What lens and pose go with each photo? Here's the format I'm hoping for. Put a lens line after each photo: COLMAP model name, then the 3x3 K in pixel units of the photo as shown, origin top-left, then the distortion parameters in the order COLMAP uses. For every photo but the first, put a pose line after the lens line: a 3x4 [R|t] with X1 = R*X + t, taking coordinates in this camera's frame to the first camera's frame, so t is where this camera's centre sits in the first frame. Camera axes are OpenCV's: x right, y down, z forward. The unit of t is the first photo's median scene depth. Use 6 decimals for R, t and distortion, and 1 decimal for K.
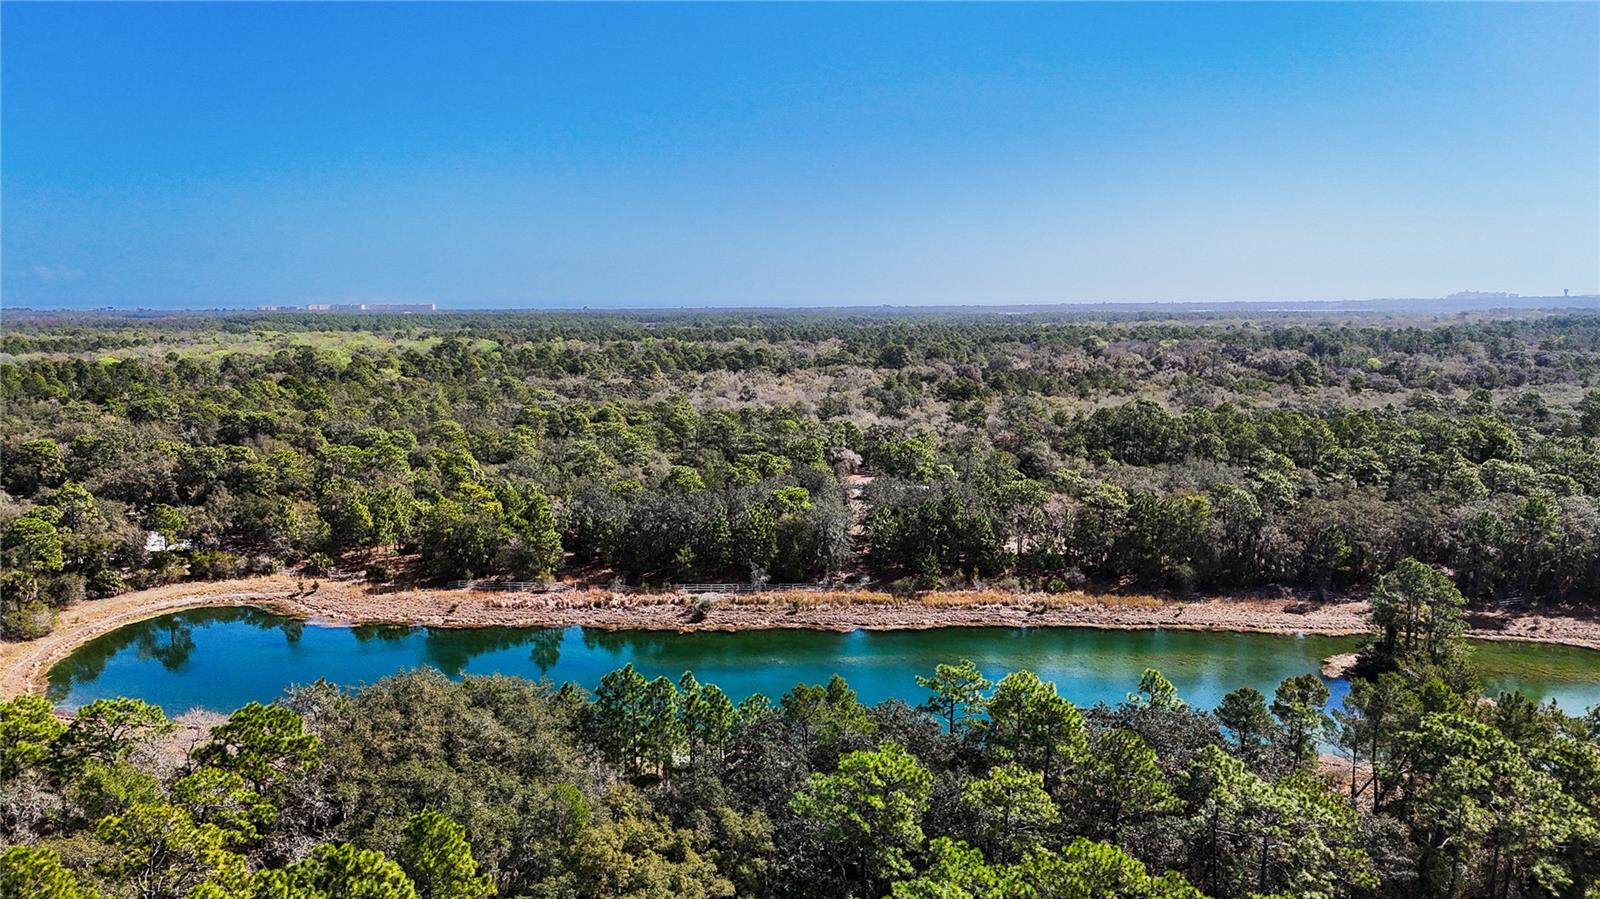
lens RADIAL K [[1173.2, 0, 797.8], [0, 1173.2, 449.0], [0, 0, 1]] dist [0.027518, -0.004610]
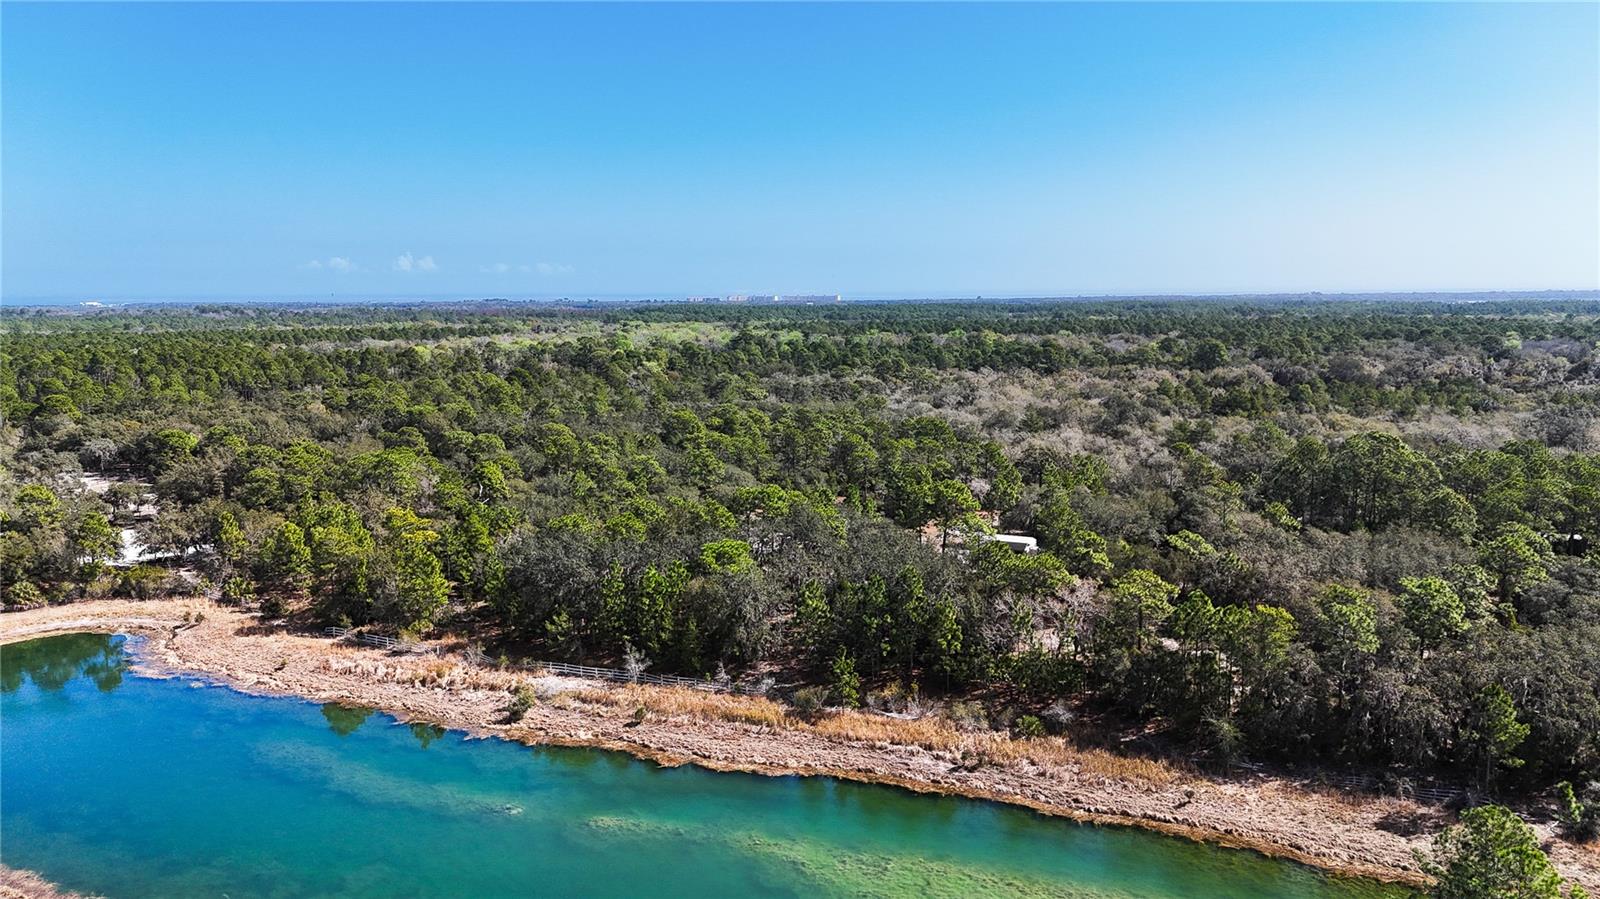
lens RADIAL K [[1173.2, 0, 801.5], [0, 1173.2, 450.4], [0, 0, 1]] dist [0.027518, -0.004610]
pose [[0.940204, 0.044617, -0.337678, 0.313419], [-0.040906, 0.998999, 0.018103, -0.044817], [0.338148, -0.003207, 0.941088, 0.327826]]
